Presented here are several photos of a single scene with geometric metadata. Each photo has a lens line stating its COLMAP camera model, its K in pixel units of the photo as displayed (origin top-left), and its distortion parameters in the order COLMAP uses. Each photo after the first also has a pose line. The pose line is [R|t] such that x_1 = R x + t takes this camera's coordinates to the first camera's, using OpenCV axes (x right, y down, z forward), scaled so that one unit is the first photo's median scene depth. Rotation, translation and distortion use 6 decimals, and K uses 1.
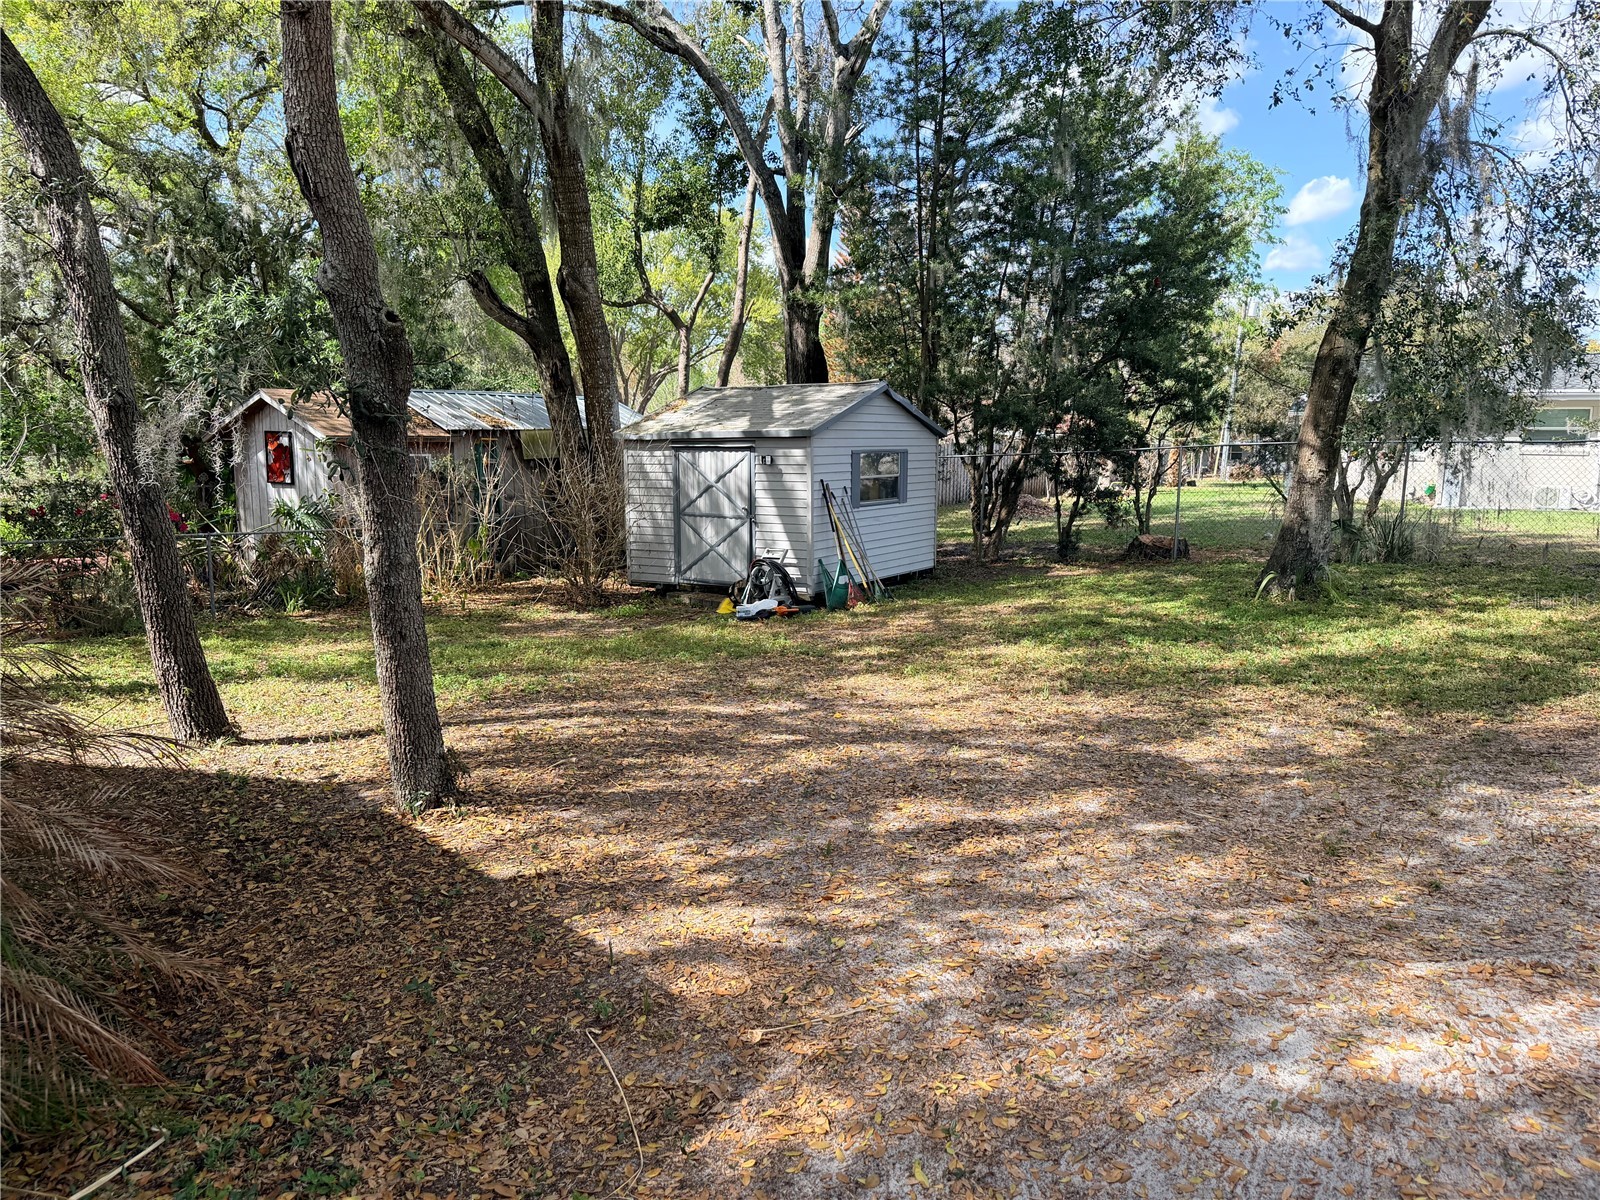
lens RADIAL K [[1140.4, 0, 800.0], [0, 1140.4, 600.0], [0, 0, 1]] dist [-0.005373, -0.002717]
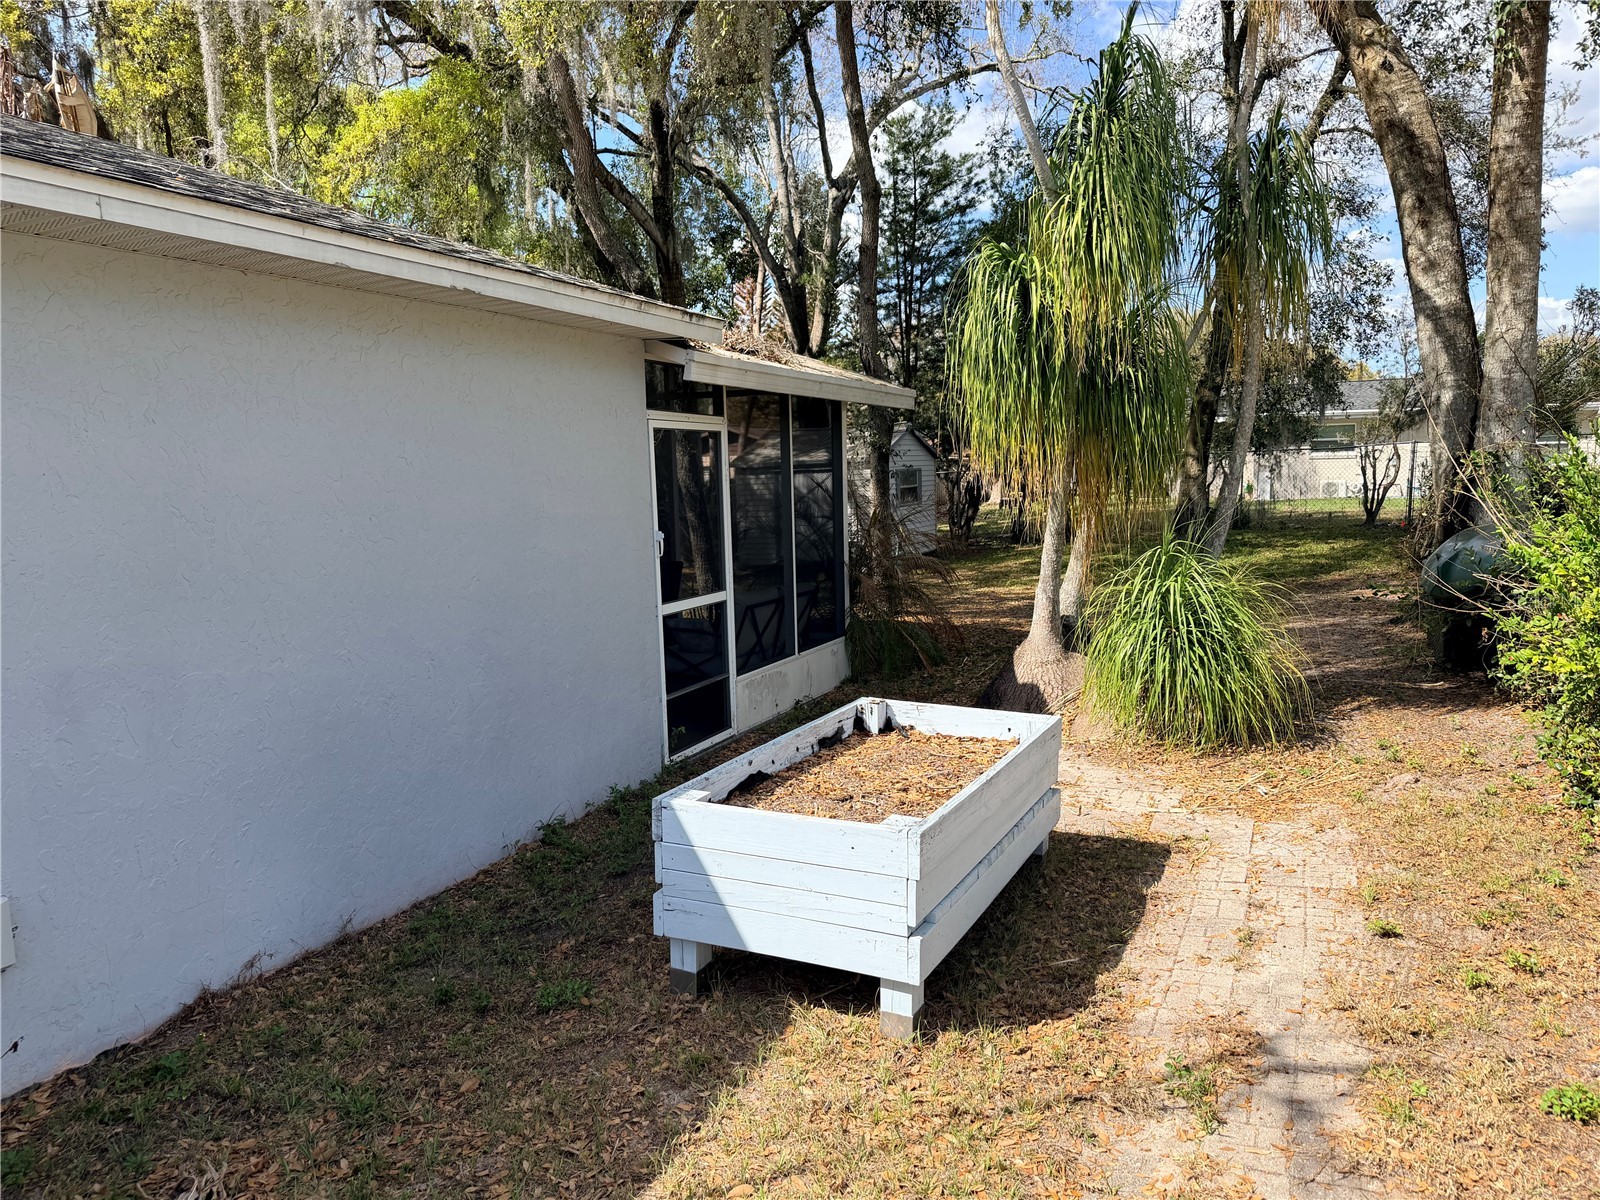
lens RADIAL K [[1140.4, 0, 800.0], [0, 1140.4, 600.0], [0, 0, 1]] dist [-0.005373, -0.002717]
pose [[0.989047, -0.050956, 0.138525, -0.297076], [0.054744, 0.998220, -0.023674, 0.068825], [-0.137072, 0.030998, 0.990076, -0.462252]]
